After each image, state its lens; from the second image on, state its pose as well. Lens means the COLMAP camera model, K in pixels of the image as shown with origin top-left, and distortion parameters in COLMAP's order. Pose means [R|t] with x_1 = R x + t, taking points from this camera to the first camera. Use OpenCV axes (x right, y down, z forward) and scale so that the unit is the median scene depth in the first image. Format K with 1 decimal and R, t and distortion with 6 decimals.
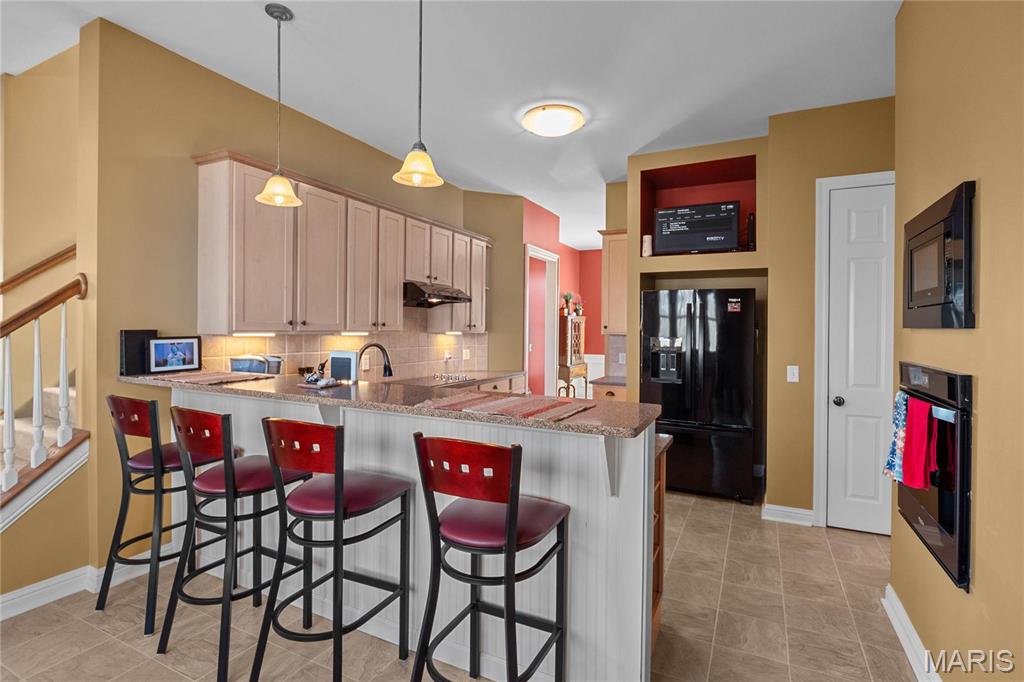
lens RADIAL K [[486.1, 0, 510.6], [0, 486.1, 334.4], [0, 0, 1]] dist [-0.002871, -0.000522]
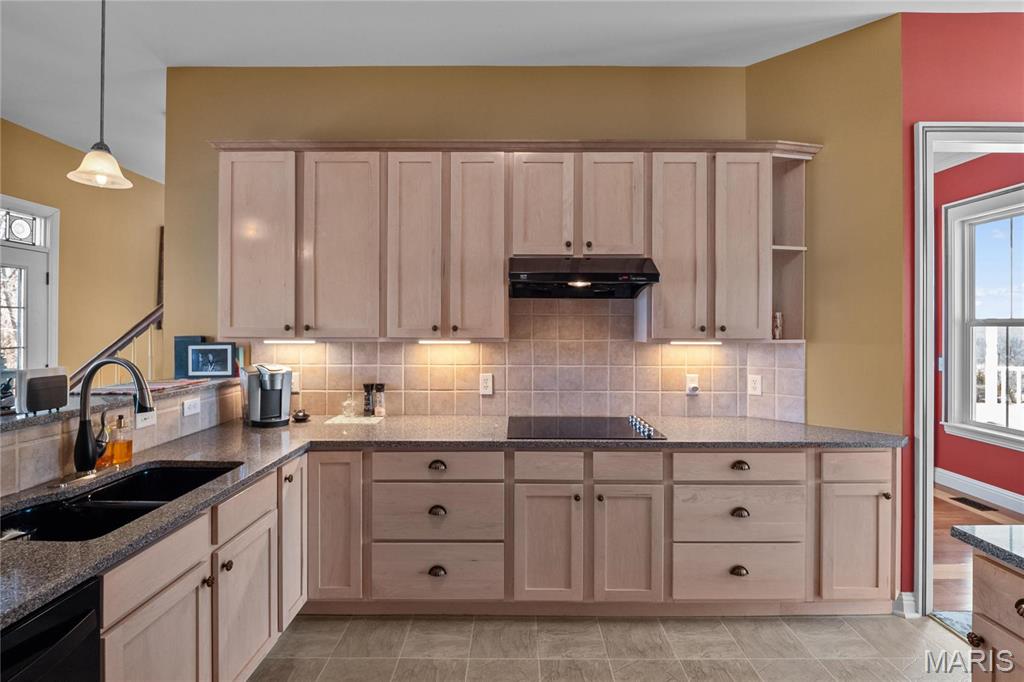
lens RADIAL K [[486.1, 0, 512.8], [0, 486.1, 324.3], [0, 0, 1]] dist [-0.002871, -0.000522]
pose [[0.449295, -0.009421, -0.893334, 0.330713], [-0.008307, 0.999857, -0.014722, -0.015738], [0.893345, 0.014035, 0.449152, 0.730072]]
